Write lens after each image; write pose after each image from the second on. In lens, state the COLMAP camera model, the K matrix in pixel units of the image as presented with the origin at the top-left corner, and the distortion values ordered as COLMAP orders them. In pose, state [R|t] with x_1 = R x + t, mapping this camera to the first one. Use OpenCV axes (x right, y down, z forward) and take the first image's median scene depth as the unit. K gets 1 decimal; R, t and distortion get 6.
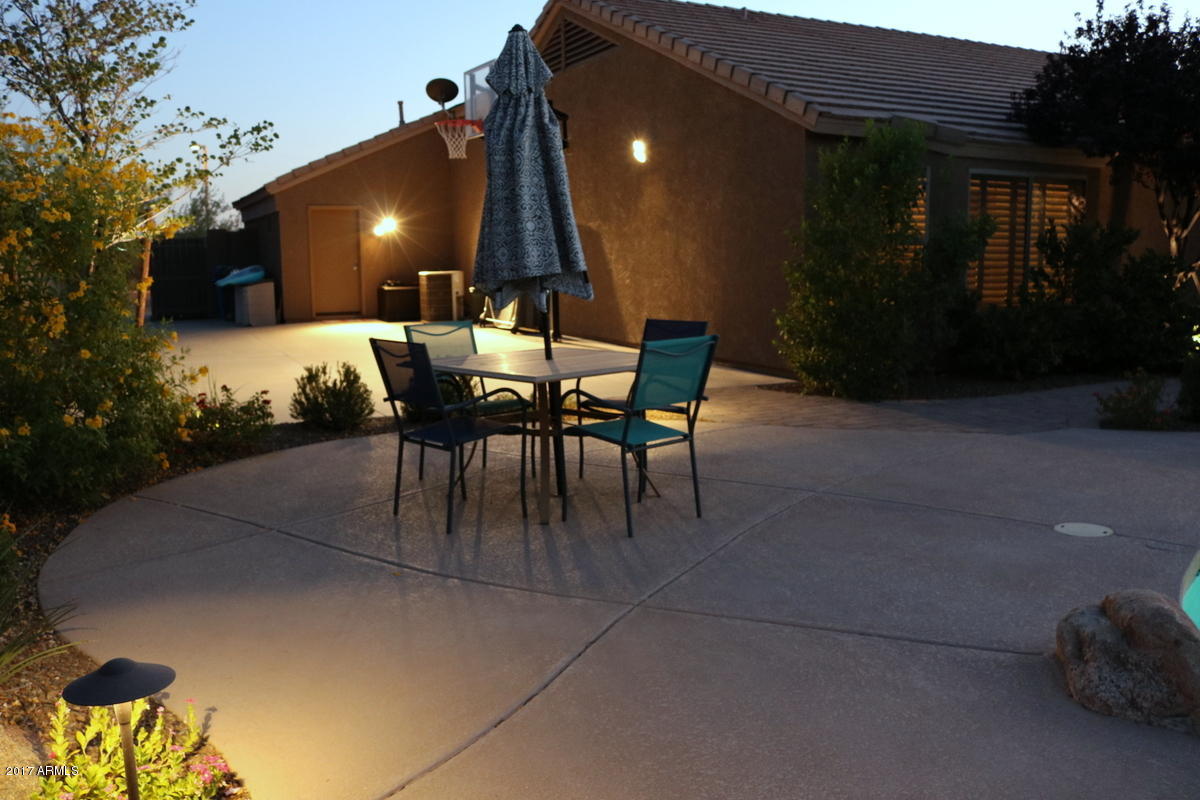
lens RADIAL K [[1085.0, 0, 656.2], [0, 1085.0, 395.7], [0, 0, 1]] dist [-0.159189, 0.212505]
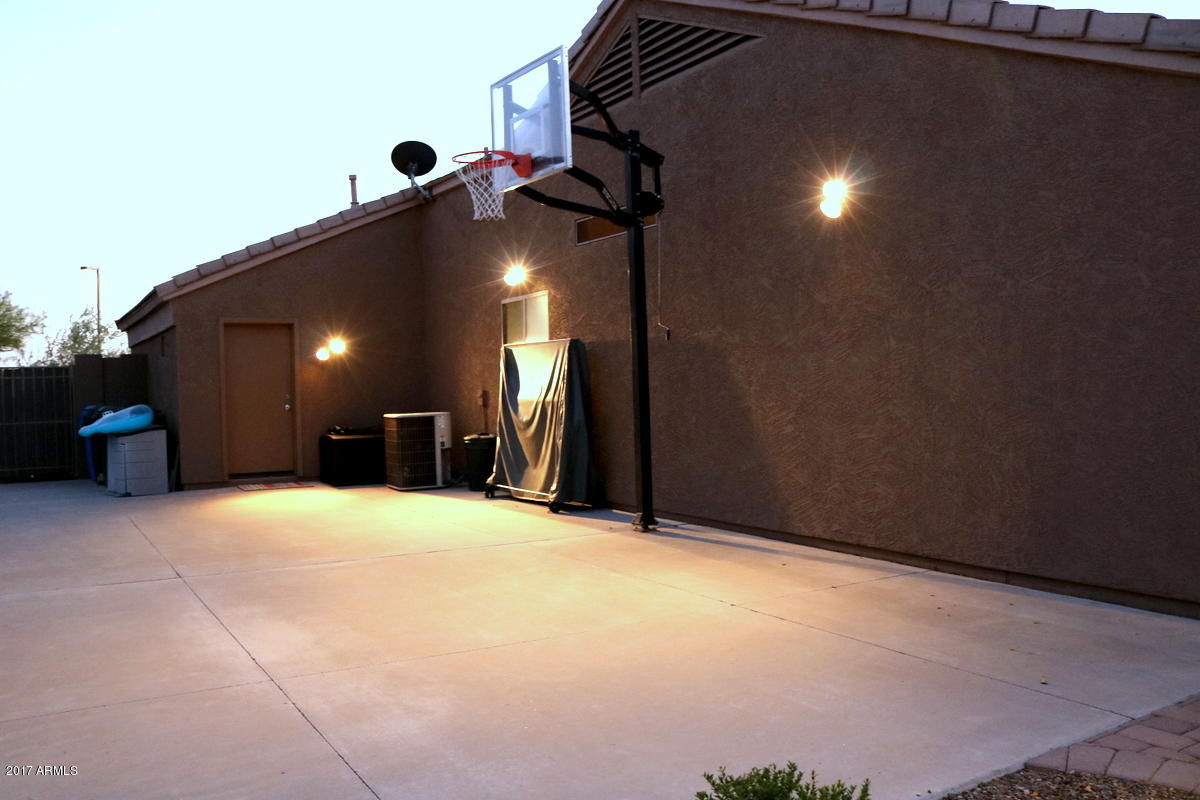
lens RADIAL K [[1085.0, 0, 656.2], [0, 1085.0, 395.7], [0, 0, 1]] dist [-0.159189, 0.212505]
pose [[0.996582, -0.015307, 0.081177, -0.105110], [0.024976, 0.992524, -0.119464, -0.040752], [-0.078741, 0.121084, 0.989514, 0.314427]]
